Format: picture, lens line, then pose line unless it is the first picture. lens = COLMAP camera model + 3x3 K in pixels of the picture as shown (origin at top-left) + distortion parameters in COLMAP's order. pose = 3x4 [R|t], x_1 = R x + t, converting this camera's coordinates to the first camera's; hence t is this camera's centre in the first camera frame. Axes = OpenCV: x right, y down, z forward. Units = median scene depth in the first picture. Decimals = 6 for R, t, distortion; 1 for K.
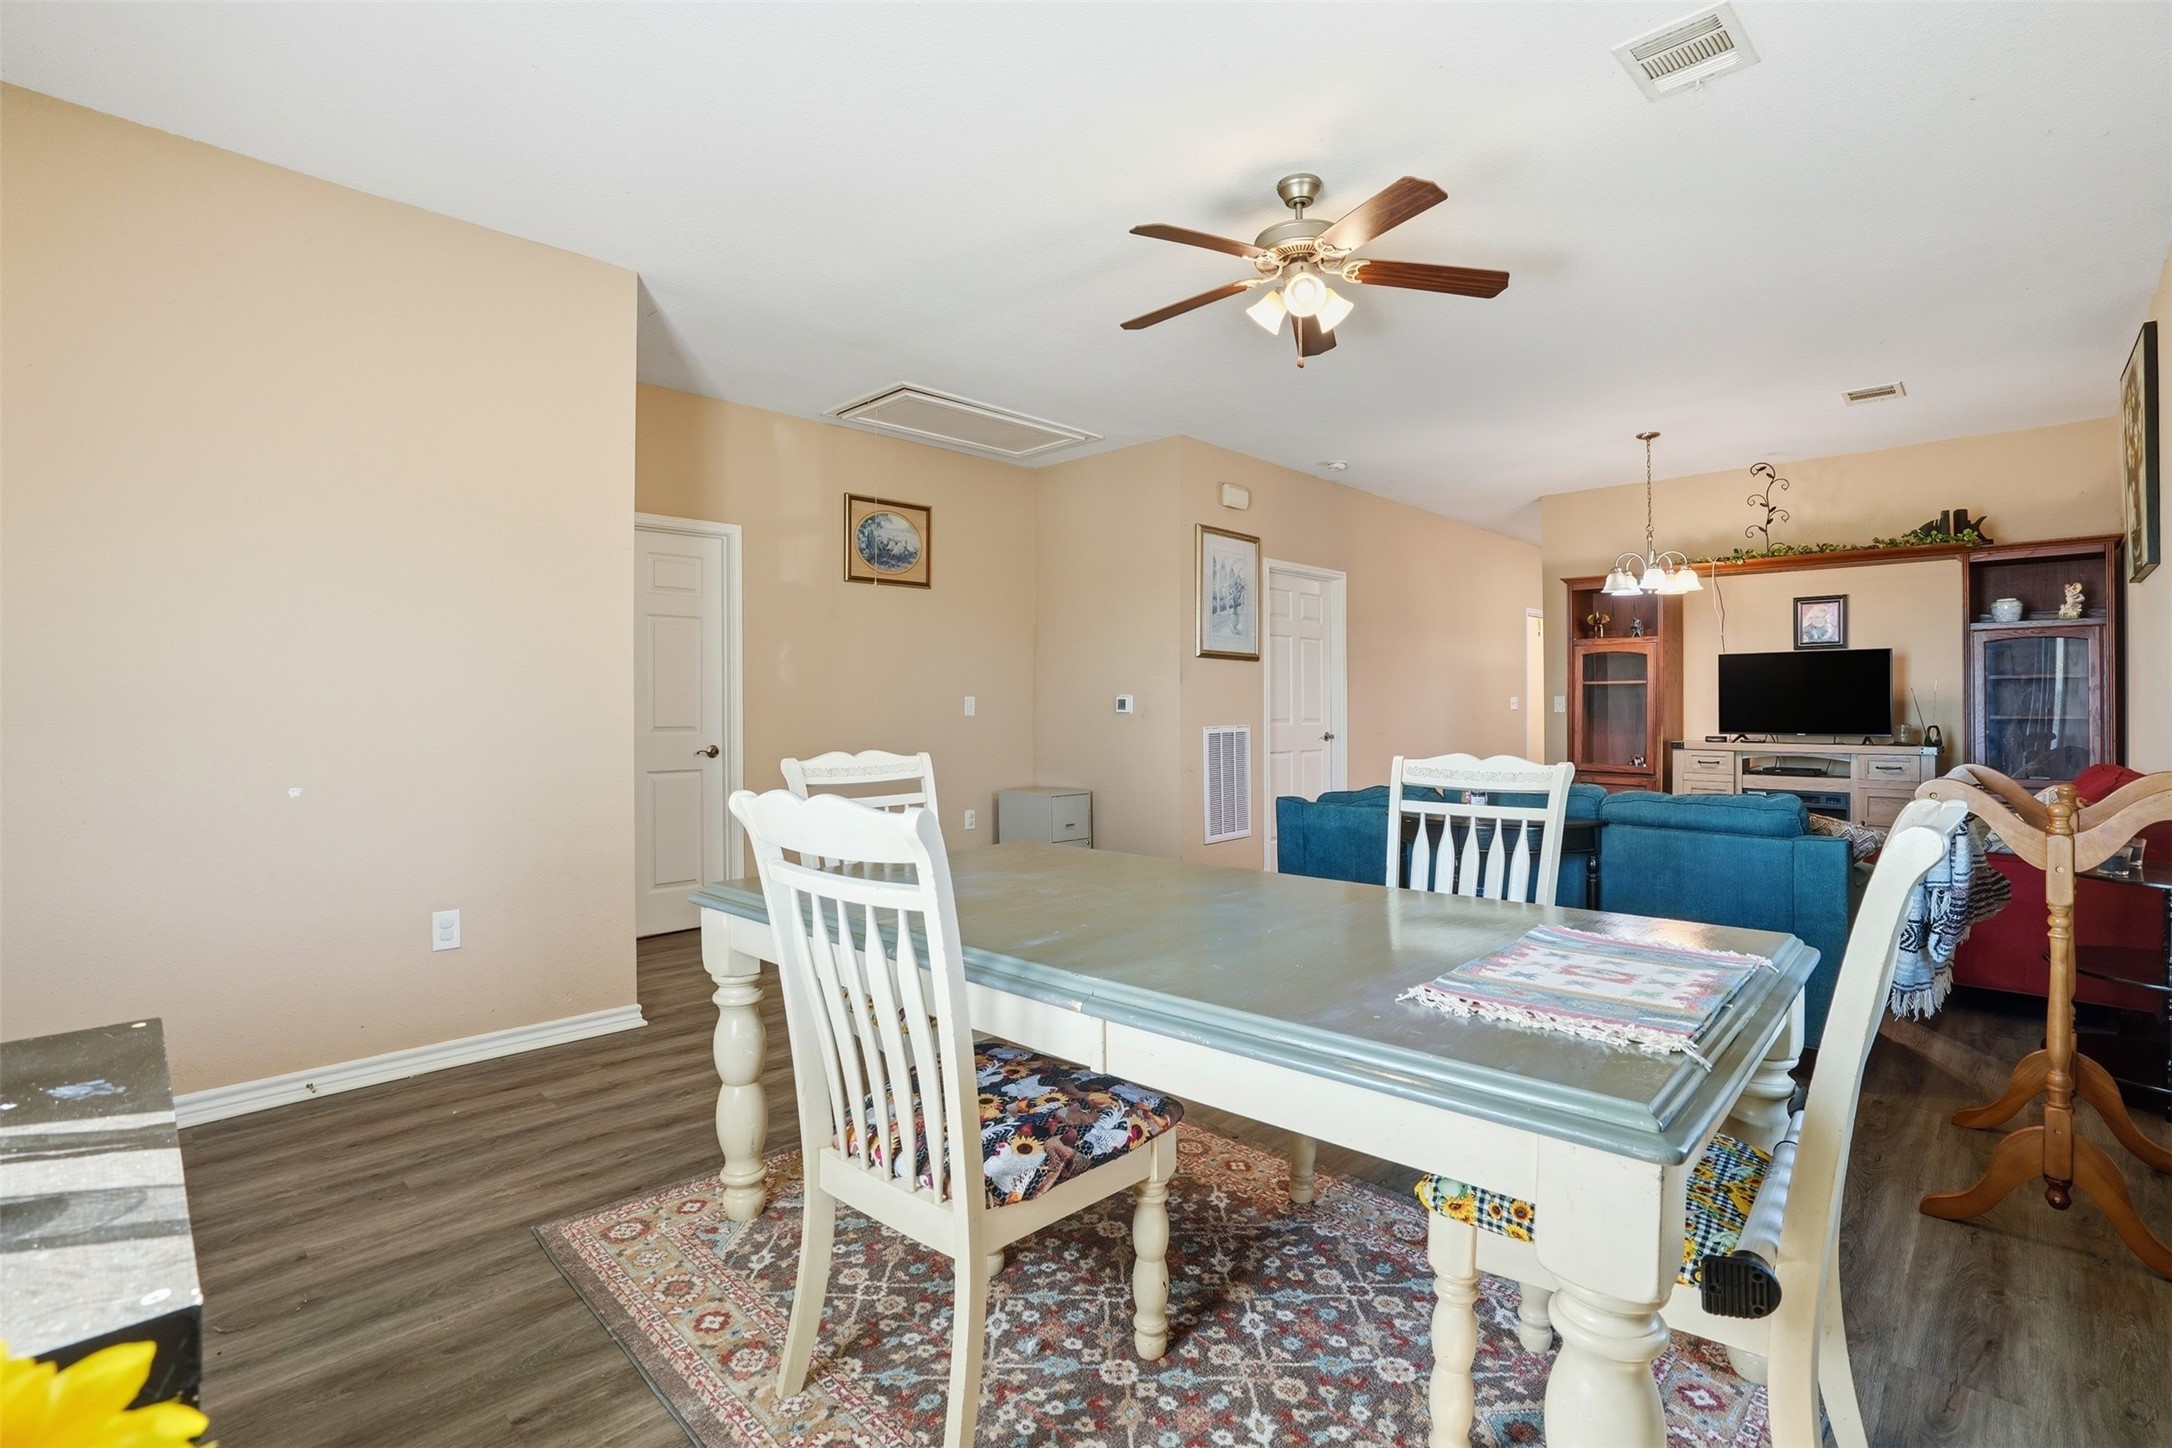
lens RADIAL K [[1011.6, 0, 1087.2], [0, 1011.6, 708.5], [0, 0, 1]] dist [-0.070511, 0.028065]
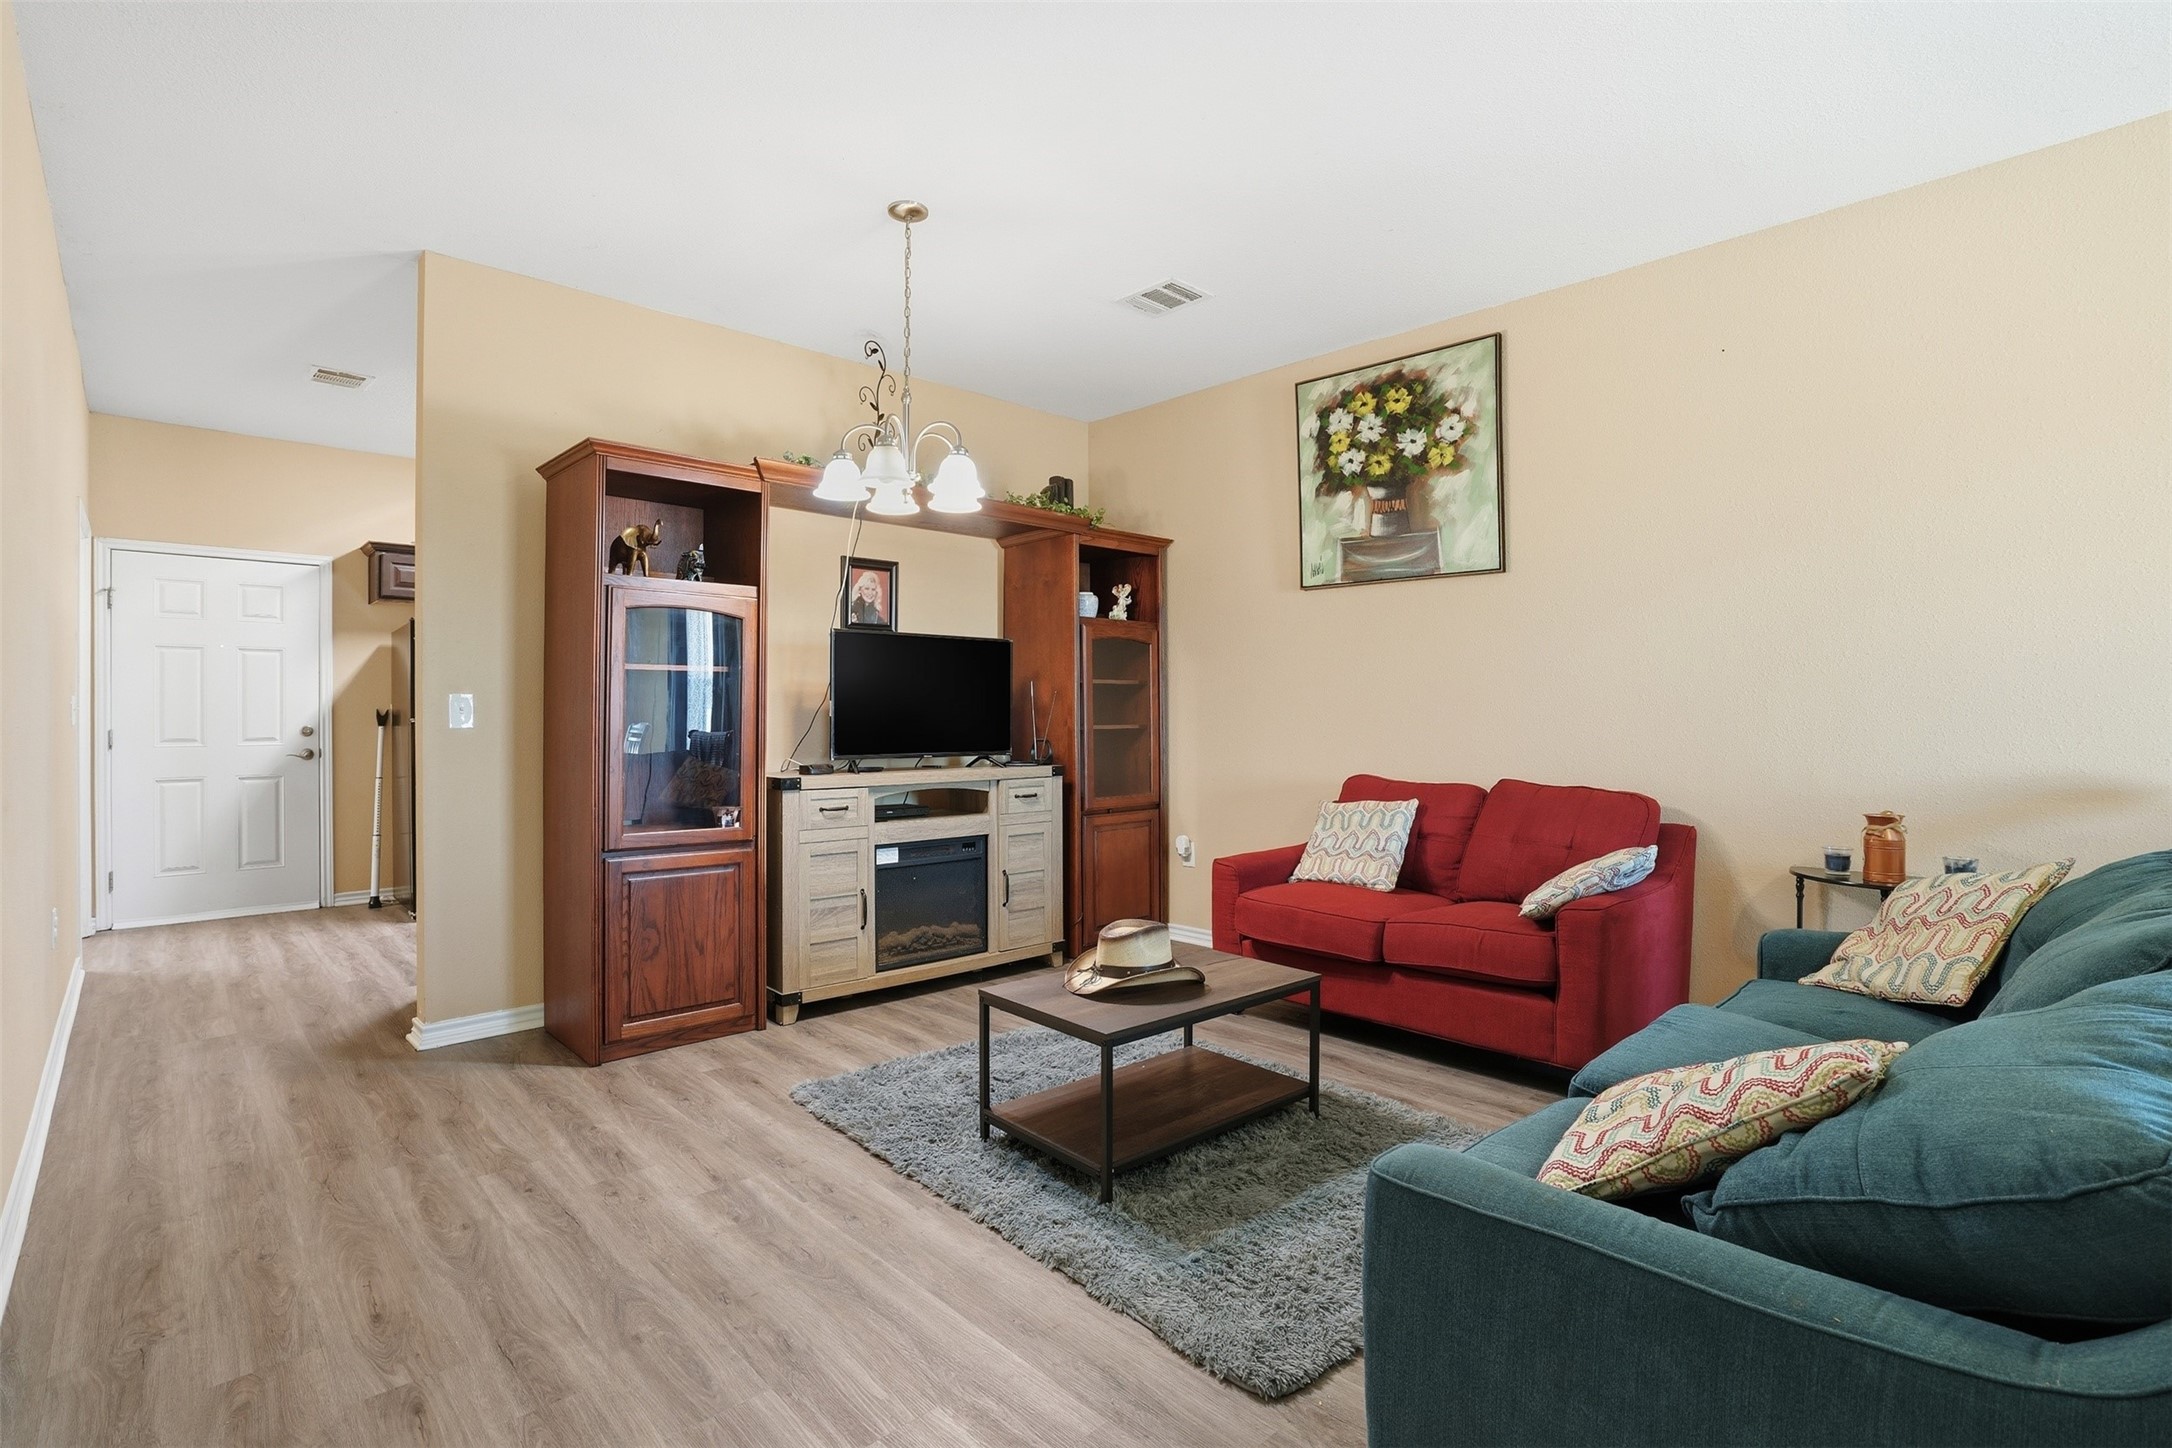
lens RADIAL K [[1011.6, 0, 1087.2], [0, 1011.6, 708.5], [0, 0, 1]] dist [-0.070511, 0.028065]
pose [[0.031477, 0.009306, 0.999461, 0.032730], [0.002189, 0.999954, -0.009380, 0.000112], [-0.999502, 0.002483, 0.031455, 0.933410]]
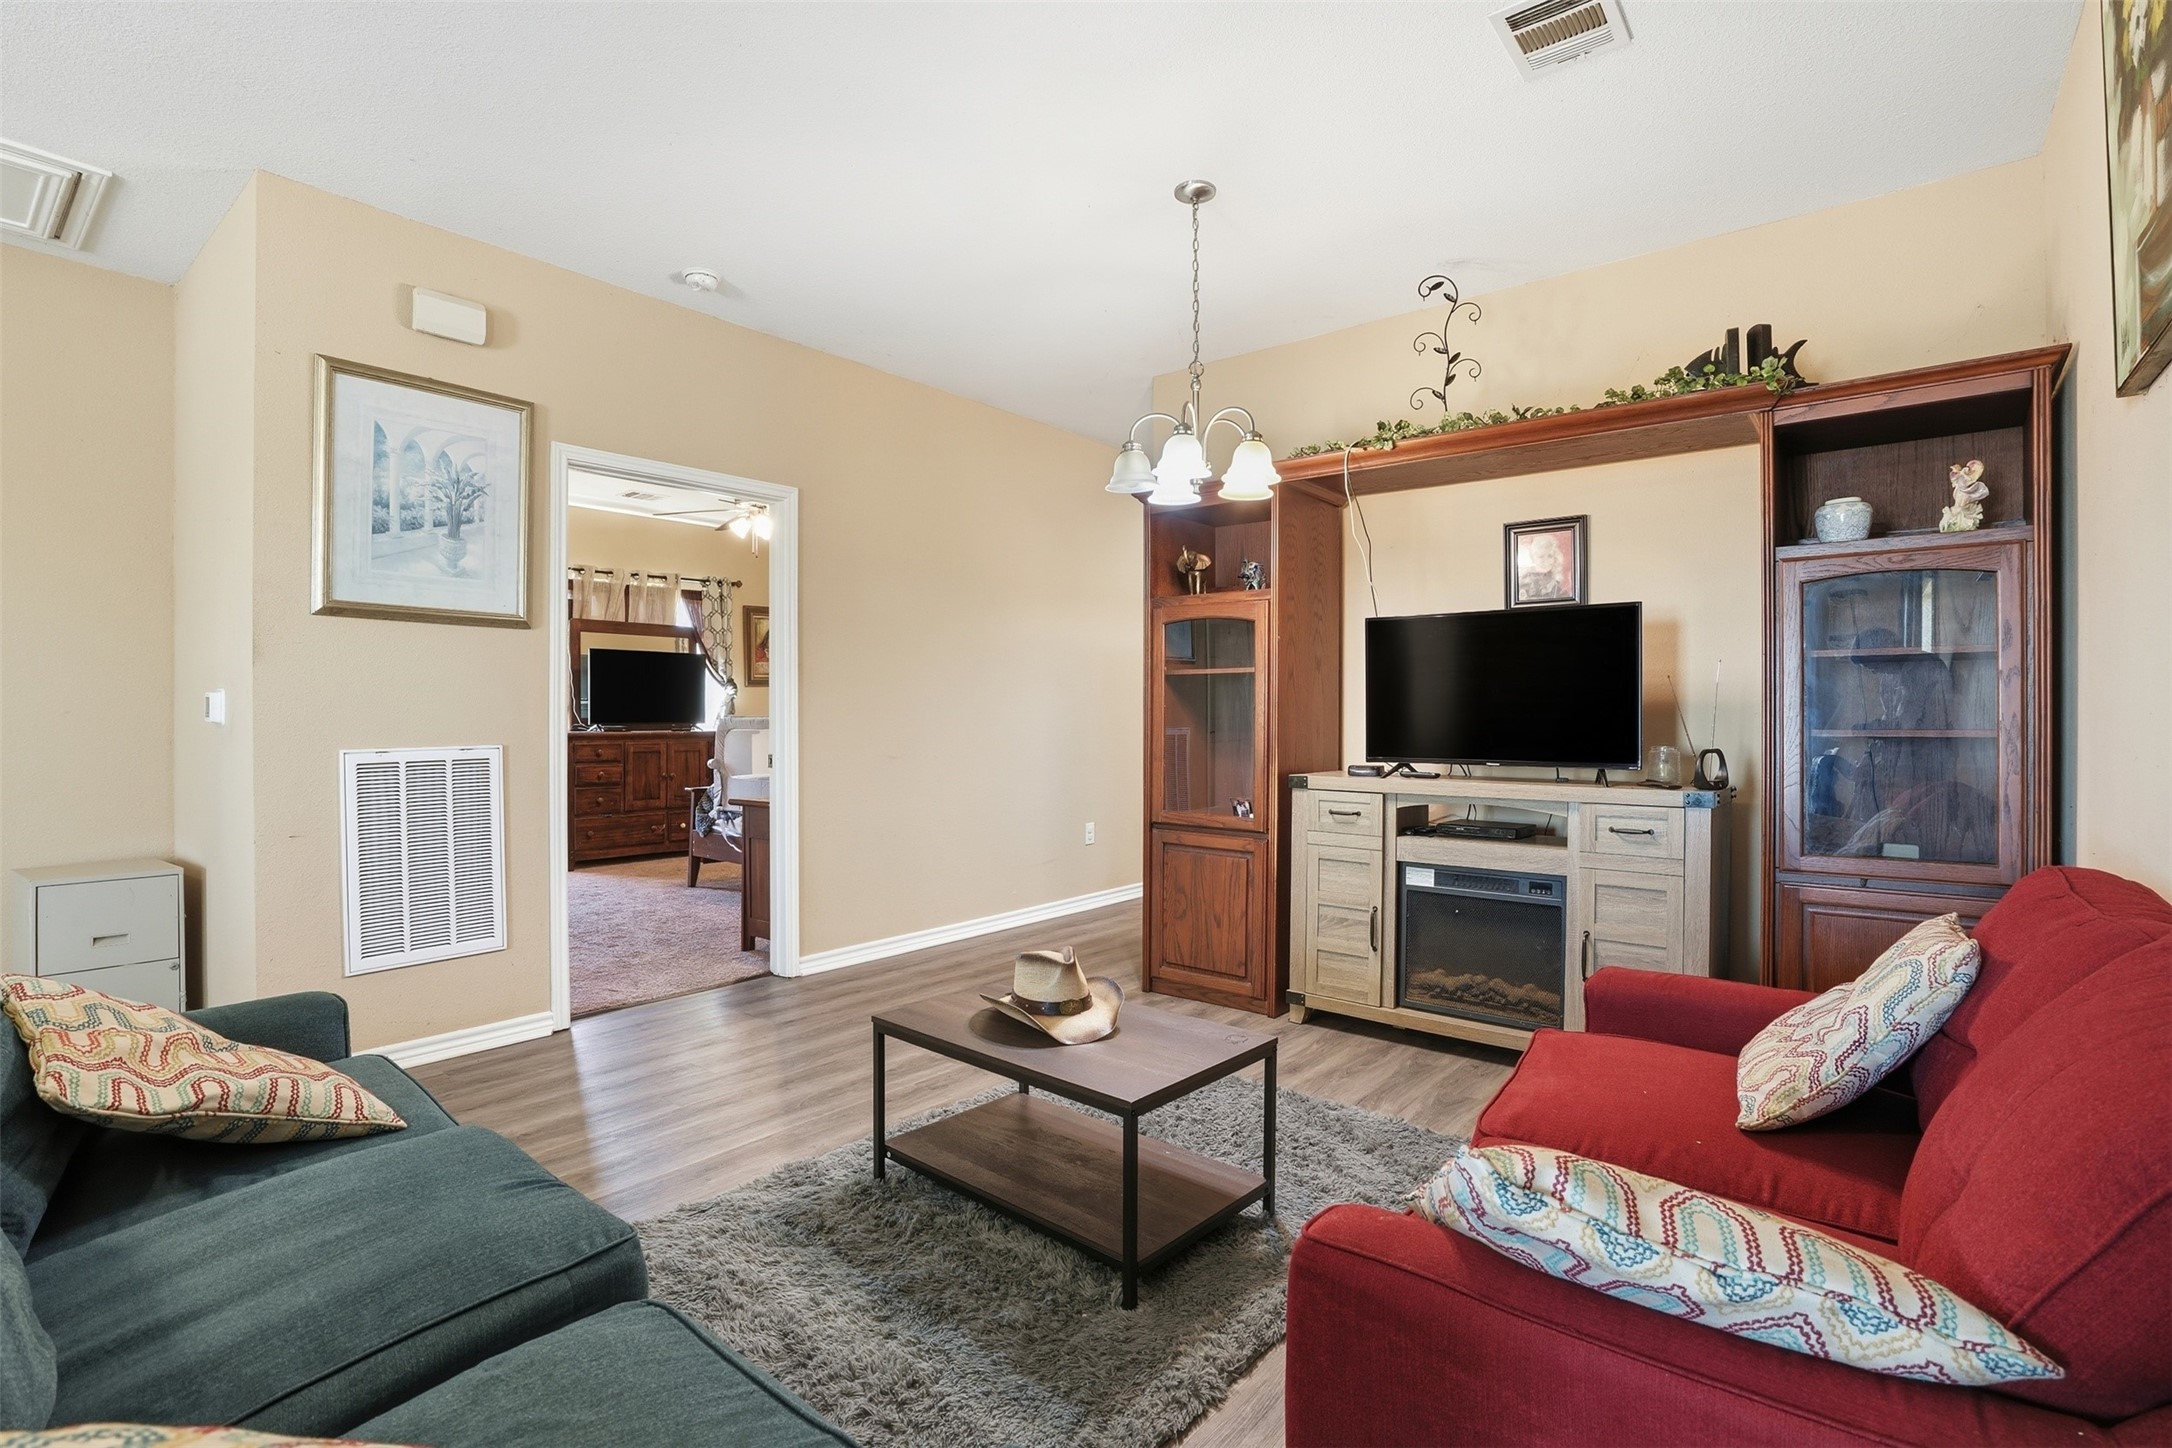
lens RADIAL K [[1031.8, 0, 1083.5], [0, 1031.8, 716.0], [0, 0, 1]] dist [-0.059511, 0.024421]
pose [[0.996232, 0.001592, 0.086717, 0.487702], [-0.001519, 0.999998, -0.000909, 0.000667], [-0.086718, 0.000774, 0.996233, 0.493233]]
